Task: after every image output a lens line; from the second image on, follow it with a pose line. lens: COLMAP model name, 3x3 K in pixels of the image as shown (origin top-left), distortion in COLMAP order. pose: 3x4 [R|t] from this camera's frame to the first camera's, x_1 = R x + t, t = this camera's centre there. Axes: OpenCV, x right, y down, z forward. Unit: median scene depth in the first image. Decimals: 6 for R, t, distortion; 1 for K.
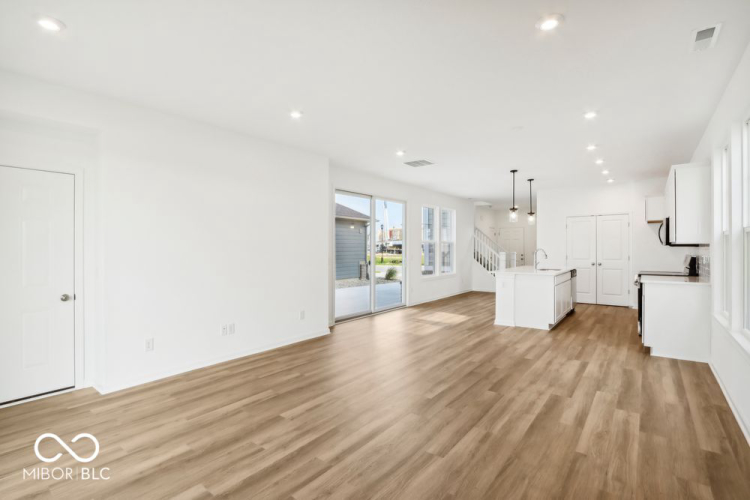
lens RADIAL K [[357.0, 0, 369.7], [0, 357.0, 248.6], [0, 0, 1]] dist [-0.010603, -0.000070]
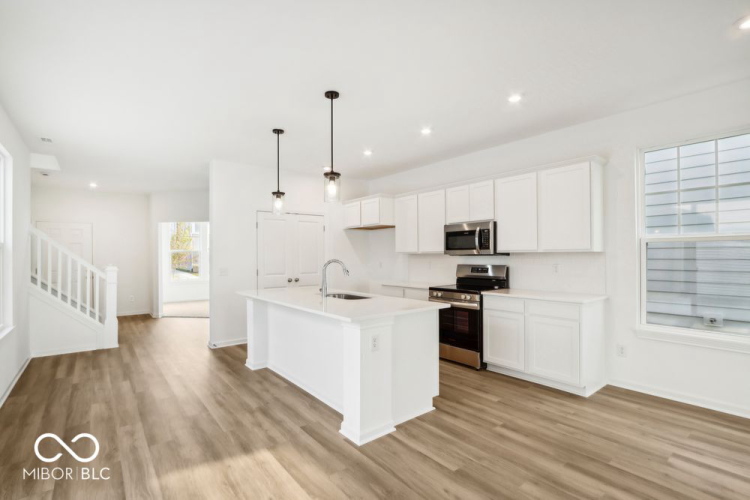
lens RADIAL K [[352.9, 0, 372.3], [0, 352.9, 253.5], [0, 0, 1]] dist [-0.016665, 0.000713]
pose [[0.236487, 0.009745, 0.971586, -0.043717], [0.004057, 0.999931, -0.011017, -0.003242], [-0.971626, 0.006547, 0.236431, 1.048857]]
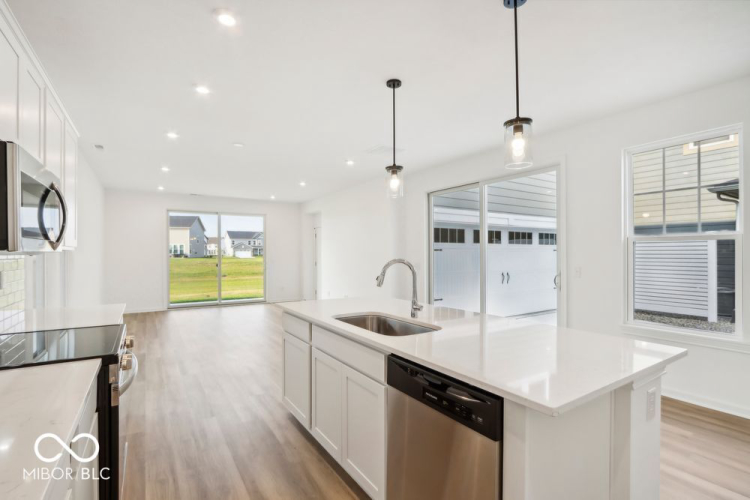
lens RADIAL K [[357.0, 0, 369.7], [0, 357.0, 248.6], [0, 0, 1]] dist [-0.010603, -0.000070]
pose [[-0.335881, 0.001095, -0.941904, 1.044427], [-0.002765, 0.999994, 0.002148, -0.015051], [0.941900, 0.003326, -0.335876, 1.395269]]
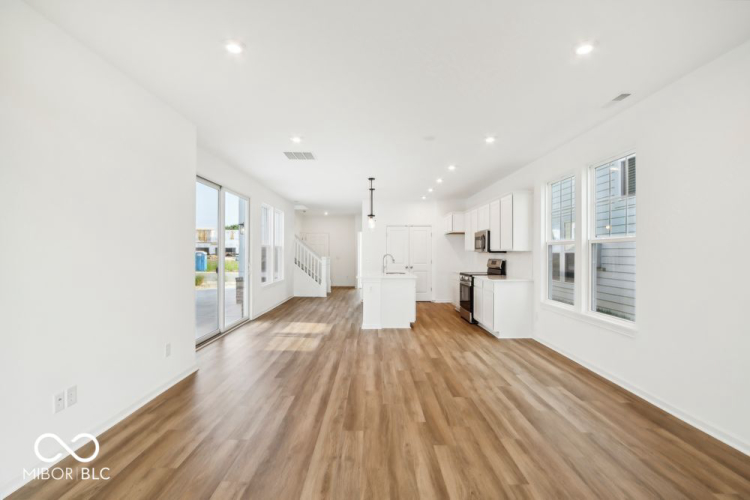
lens RADIAL K [[352.9, 0, 372.3], [0, 352.9, 253.5], [0, 0, 1]] dist [-0.016665, 0.000713]
pose [[0.788642, 0.006621, 0.614817, -0.284228], [-0.007557, 0.999971, -0.001075, 0.000263], [-0.614806, -0.003799, 0.788669, 0.231520]]
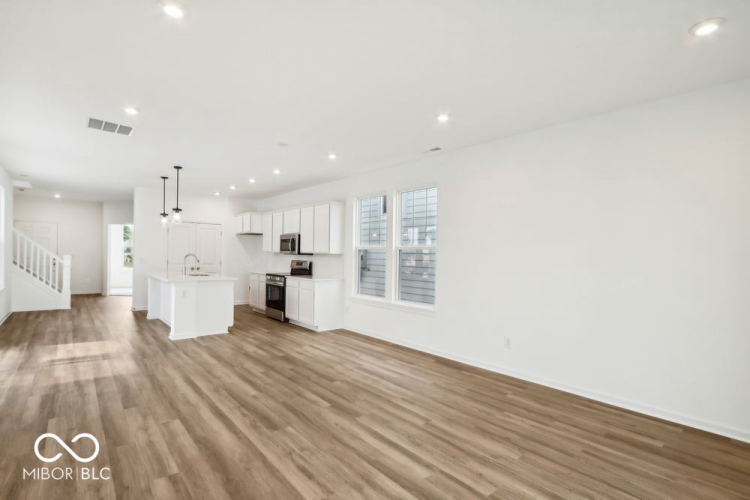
lens RADIAL K [[361.0, 0, 371.8], [0, 361.0, 257.7], [0, 0, 1]] dist [-0.019257, 0.000223]
pose [[0.203853, 0.006139, 0.978982, -0.483089], [-0.024548, 0.999698, -0.001157, -0.000437], [-0.978694, -0.023796, 0.203942, 0.410023]]
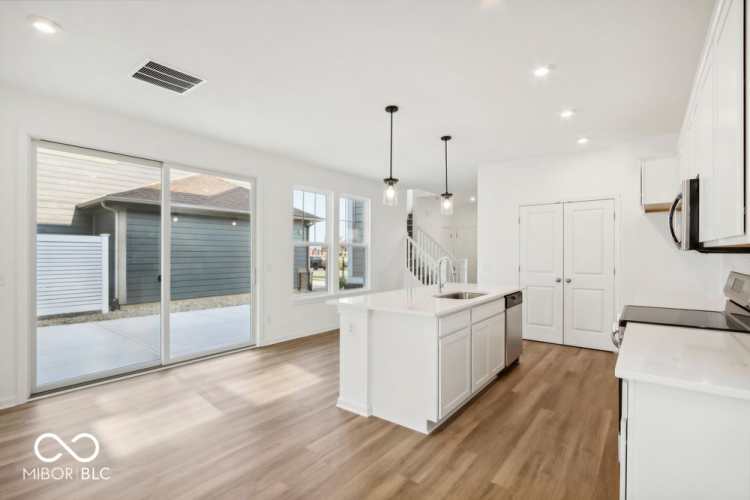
lens RADIAL K [[352.9, 0, 372.3], [0, 352.9, 253.5], [0, 0, 1]] dist [-0.016665, 0.000713]
pose [[0.999985, 0.005160, -0.002075, 0.472242], [-0.005158, 0.999986, 0.000970, -0.004285], [0.002080, -0.000959, 0.999997, 0.596399]]
